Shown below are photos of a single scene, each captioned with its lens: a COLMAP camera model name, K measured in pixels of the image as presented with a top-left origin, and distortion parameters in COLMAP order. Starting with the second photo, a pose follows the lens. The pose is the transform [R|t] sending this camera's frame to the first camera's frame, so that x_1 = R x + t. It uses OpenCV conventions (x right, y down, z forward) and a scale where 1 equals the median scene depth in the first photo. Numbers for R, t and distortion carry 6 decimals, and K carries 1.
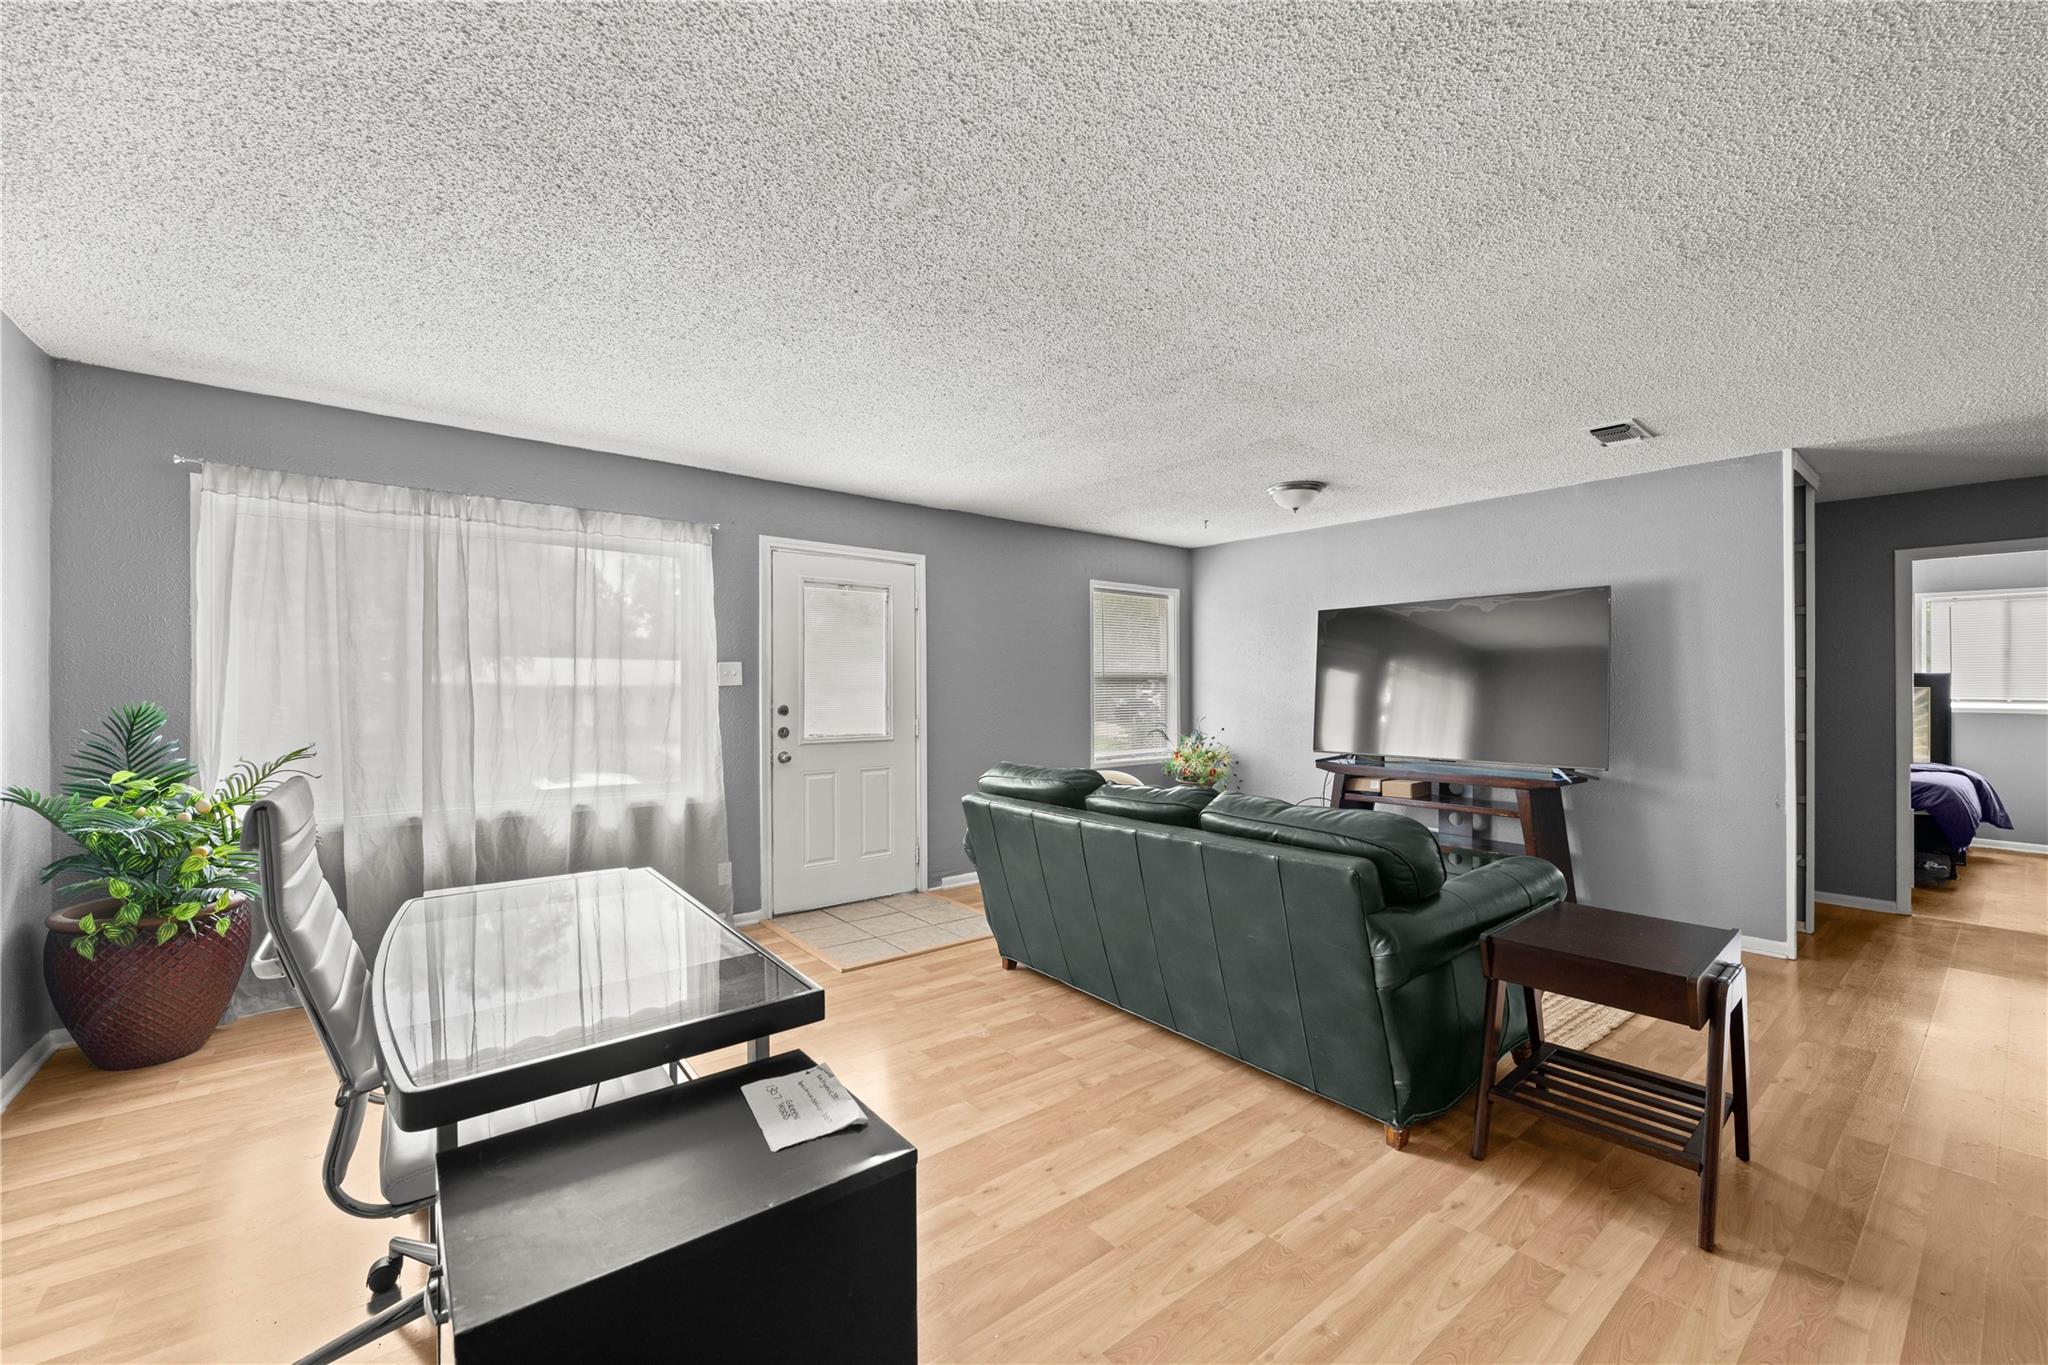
lens RADIAL K [[816.3, 0, 1039.0], [0, 816.3, 683.9], [0, 0, 1]] dist [0.000598, 0.000120]
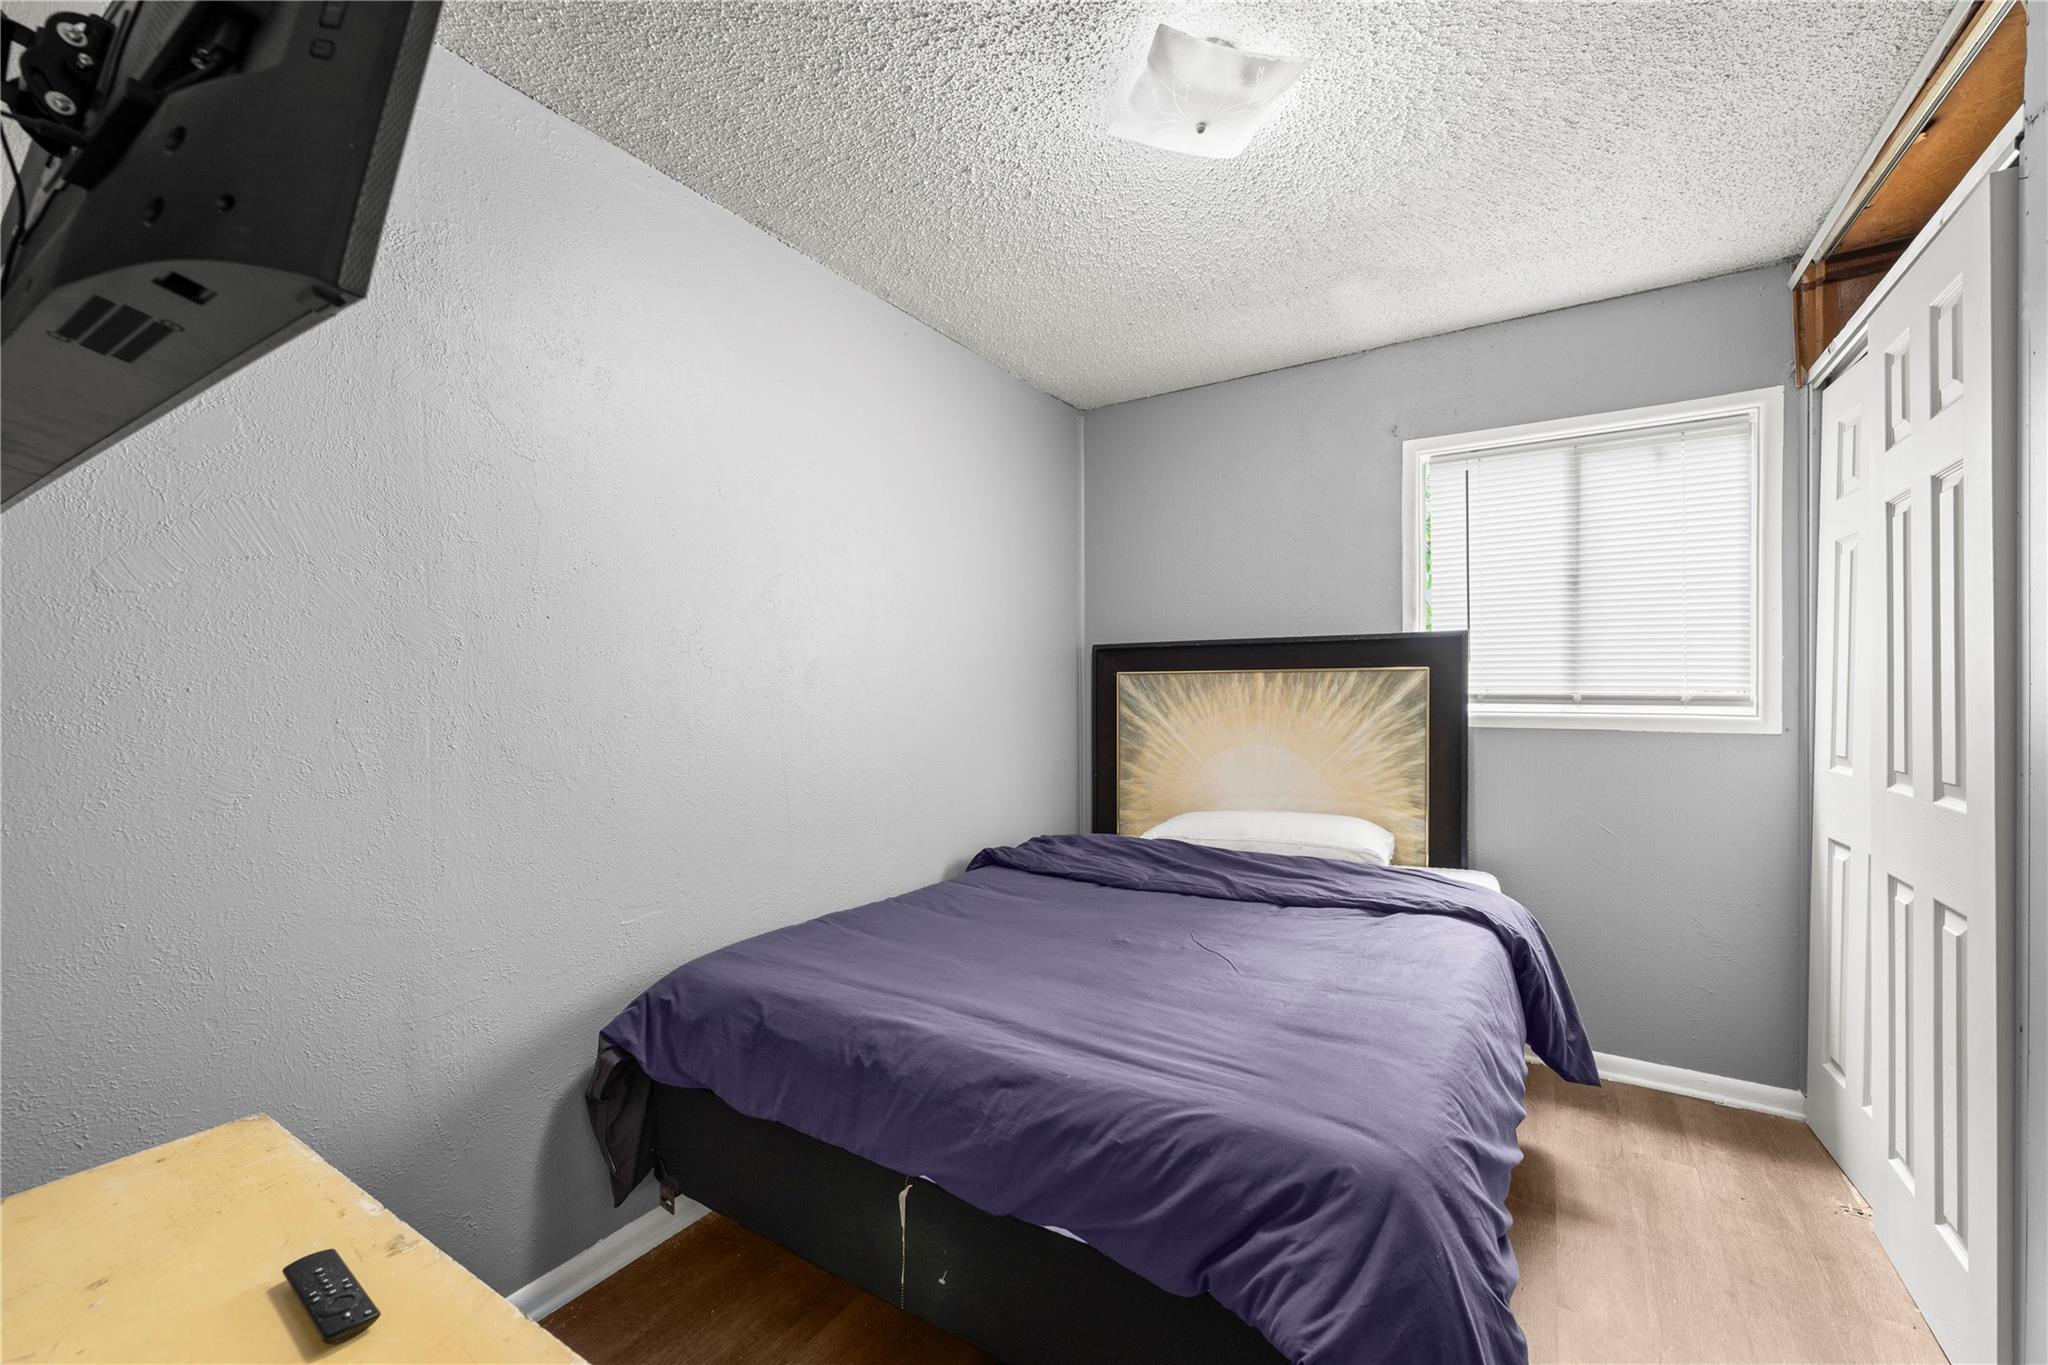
lens RADIAL K [[816.3, 0, 1035.4], [0, 816.3, 685.1], [0, 0, 1]] dist [0.000598, 0.000120]
pose [[0.947510, -0.000227, 0.319727, 0.782598], [-0.000519, 0.999997, 0.002250, 0.013186], [-0.319727, -0.002298, 0.947507, 0.684064]]
